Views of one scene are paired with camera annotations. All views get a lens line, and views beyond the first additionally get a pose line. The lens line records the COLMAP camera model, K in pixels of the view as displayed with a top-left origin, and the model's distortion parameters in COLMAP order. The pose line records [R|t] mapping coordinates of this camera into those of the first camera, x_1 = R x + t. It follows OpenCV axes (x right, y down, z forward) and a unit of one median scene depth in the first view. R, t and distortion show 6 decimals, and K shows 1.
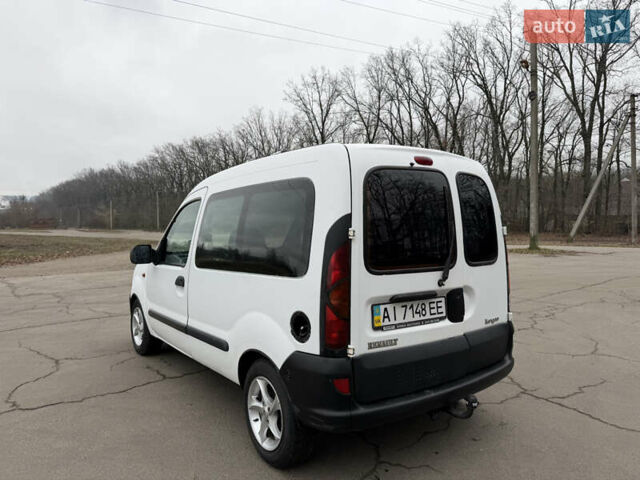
lens RADIAL K [[450.5, 0, 320.4], [0, 450.5, 235.6], [0, 0, 1]] dist [0.035698, -0.043114]
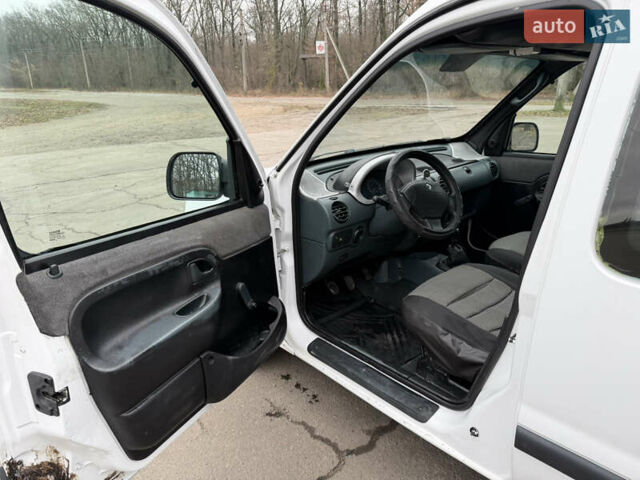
lens RADIAL K [[450.5, 0, 318.1], [0, 450.5, 242.4], [0, 0, 1]] dist [0.035698, -0.043114]
pose [[0.994051, -0.041863, 0.100549, -0.461240], [0.008360, 0.949785, 0.312790, -0.030892], [-0.108595, -0.310089, 0.944485, 0.733960]]
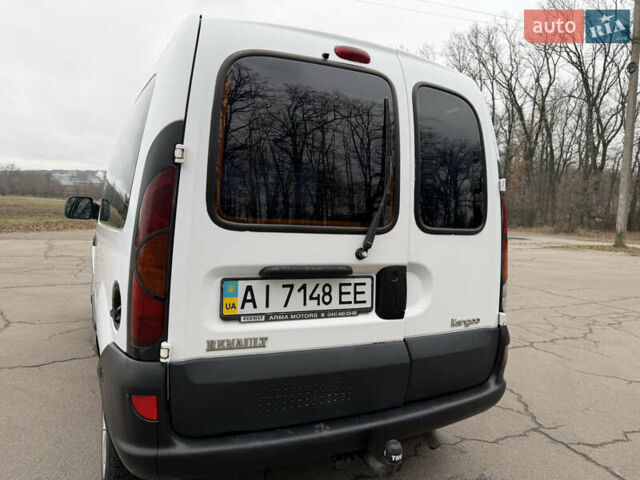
lens RADIAL K [[450.5, 0, 319.7], [0, 450.5, 236.6], [0, 0, 1]] dist [0.035698, -0.043114]
pose [[0.985446, 0.061216, -0.158583, 0.215324], [-0.055738, 0.997692, 0.038769, 0.042595], [0.160590, -0.029366, 0.986584, 0.271362]]
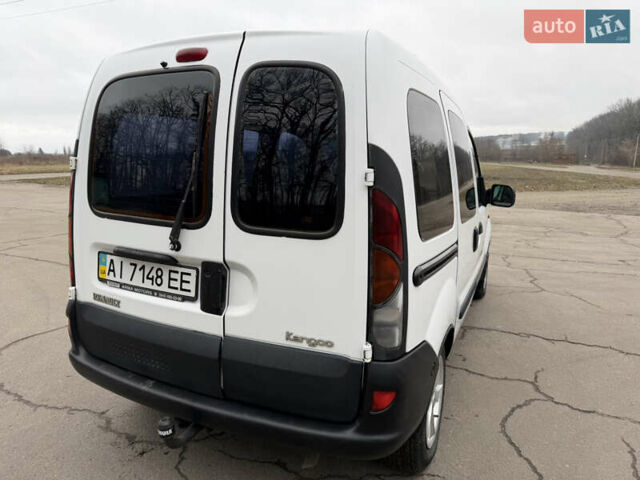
lens RADIAL K [[450.5, 0, 324.9], [0, 450.5, 235.9], [0, 0, 1]] dist [0.035698, -0.043114]
pose [[0.495086, 0.169132, -0.852223, 0.663160], [-0.048075, 0.984700, 0.167495, -0.023193], [0.867513, -0.041954, 0.495642, 0.605317]]
